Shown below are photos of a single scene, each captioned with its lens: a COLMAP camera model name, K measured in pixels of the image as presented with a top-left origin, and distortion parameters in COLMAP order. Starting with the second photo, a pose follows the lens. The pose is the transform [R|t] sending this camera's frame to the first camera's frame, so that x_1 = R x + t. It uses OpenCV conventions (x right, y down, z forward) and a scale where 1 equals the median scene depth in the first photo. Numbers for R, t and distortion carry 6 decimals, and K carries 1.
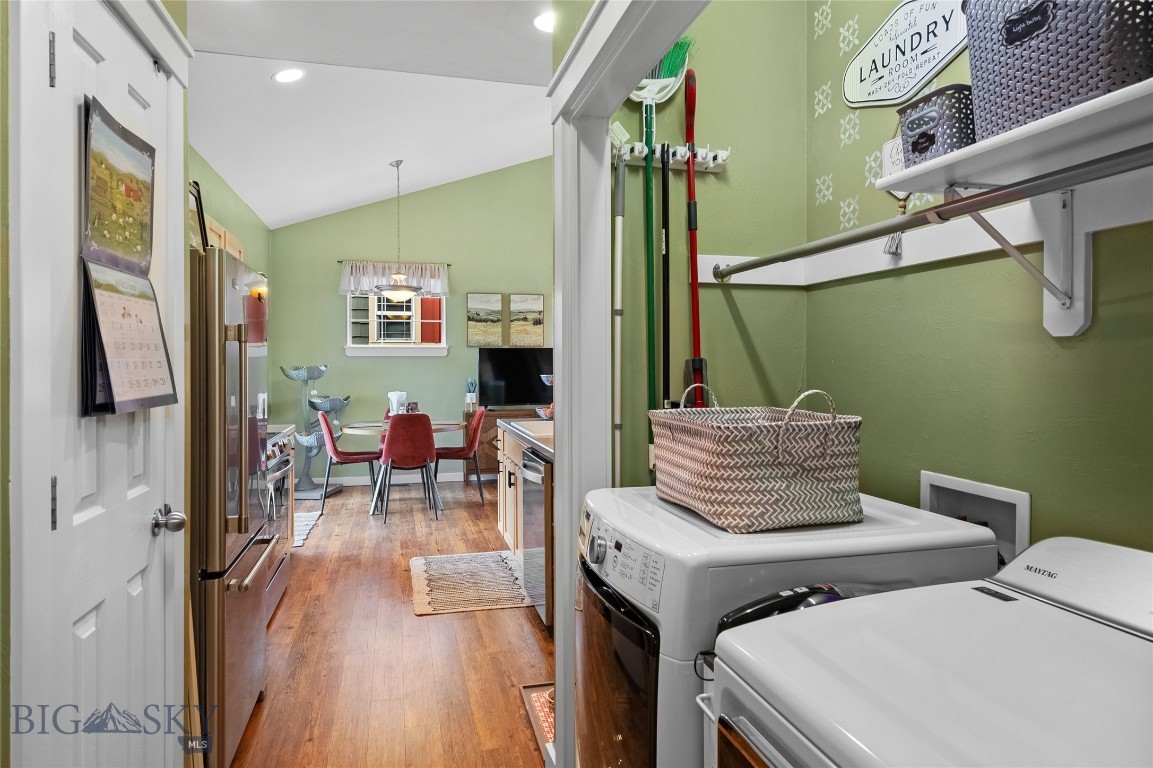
lens RADIAL K [[720.6, 0, 578.6], [0, 720.6, 375.6], [0, 0, 1]] dist [0.001120, 0.000480]
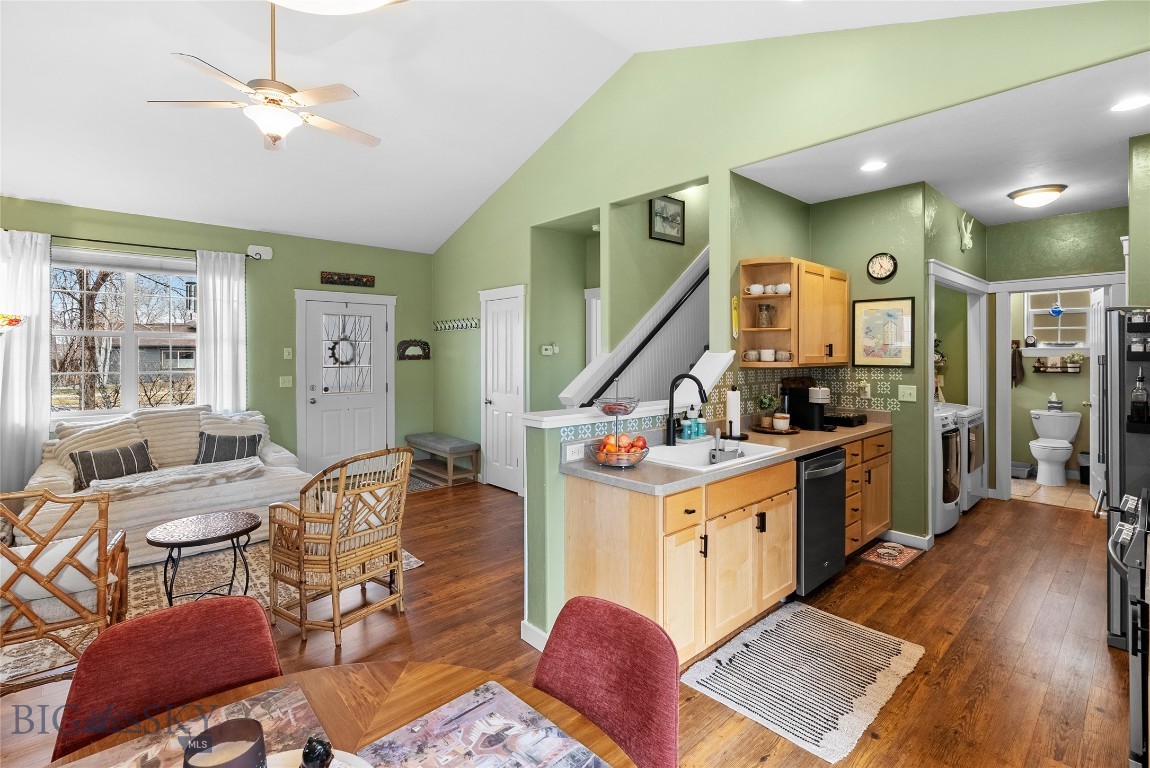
lens RADIAL K [[526.3, 0, 574.5], [0, 526.3, 353.7], [0, 0, 1]] dist [-0.004114, -0.000283]
pose [[-0.471957, 0.008393, 0.881581, -0.605658], [0.023171, 0.999727, 0.002888, -0.067870], [-0.881317, 0.021790, -0.472023, 1.684809]]
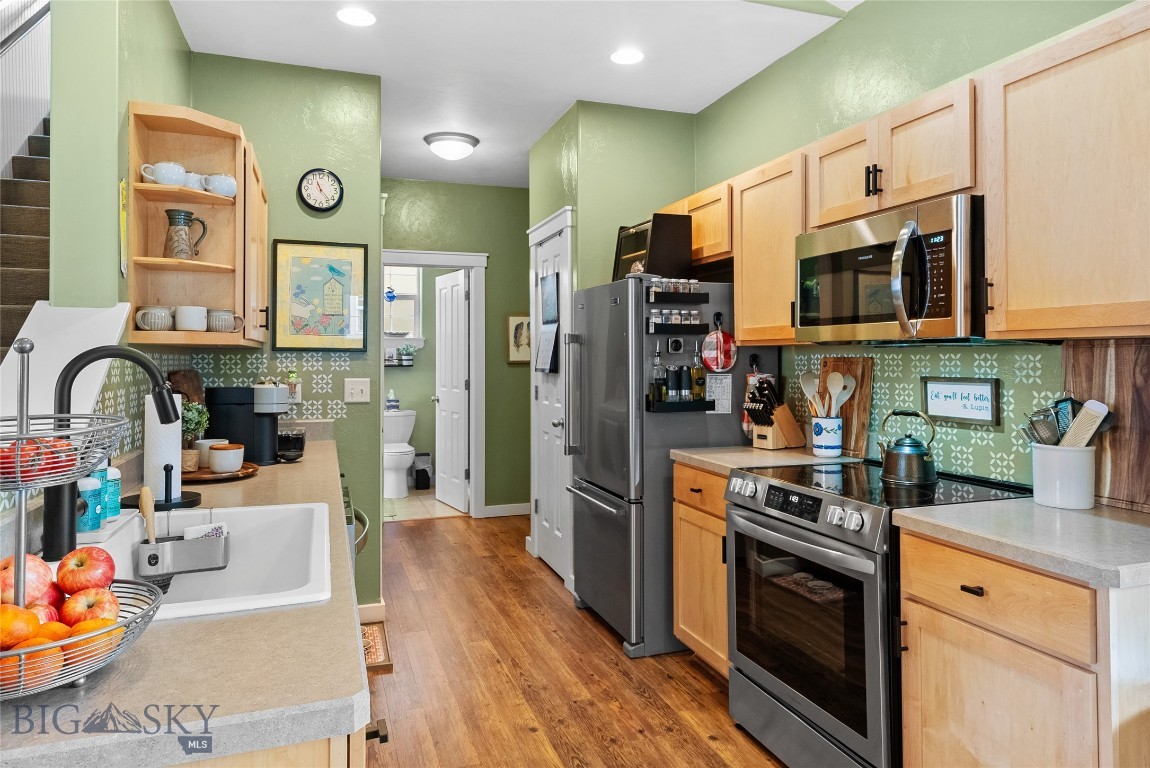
lens RADIAL K [[718.7, 0, 574.5], [0, 718.7, 356.7], [0, 0, 1]] dist [0.001120, 0.000480]
pose [[-0.996472, 0.005335, -0.083752, -0.195709], [0.003676, 0.999794, 0.019951, -0.031829], [0.083841, 0.019573, -0.996287, 1.565165]]
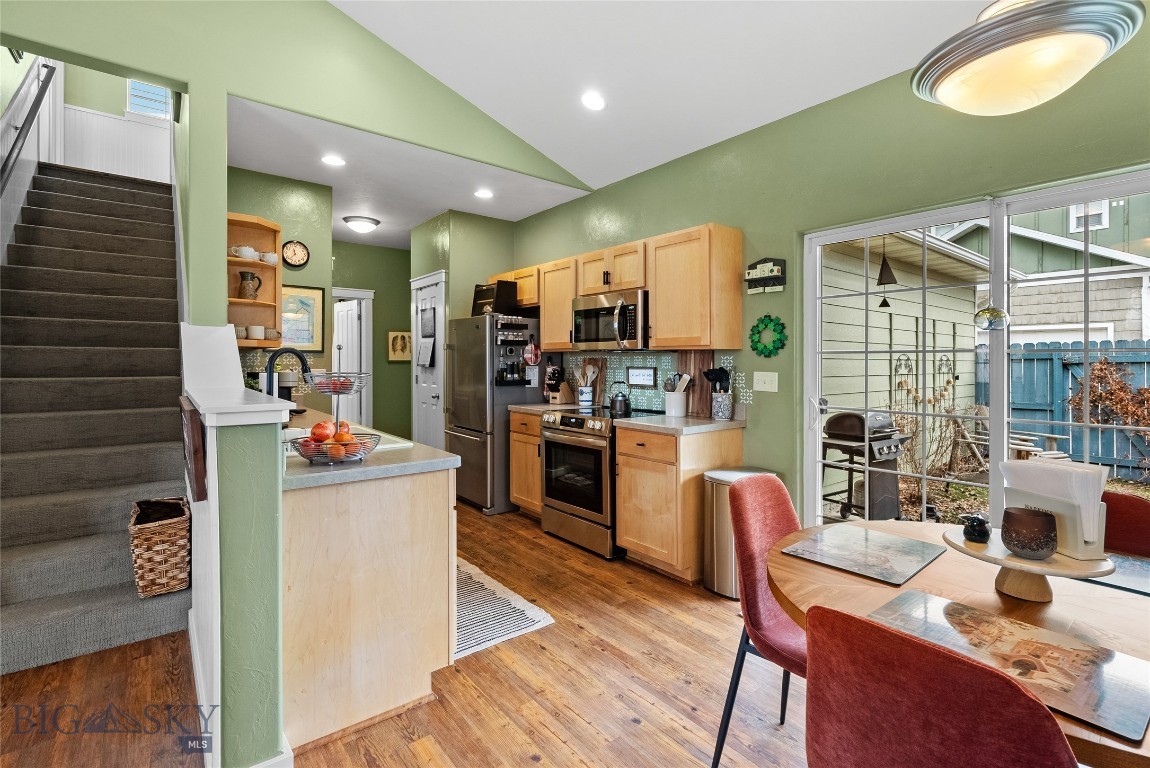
lens RADIAL K [[526.3, 0, 576.7], [0, 526.3, 361.5], [0, 0, 1]] dist [-0.004114, -0.000283]
pose [[-0.913142, 0.000618, -0.407641, -0.038127], [-0.008493, 0.999753, 0.020542, -0.029882], [0.407553, 0.022220, -0.912911, 1.873479]]
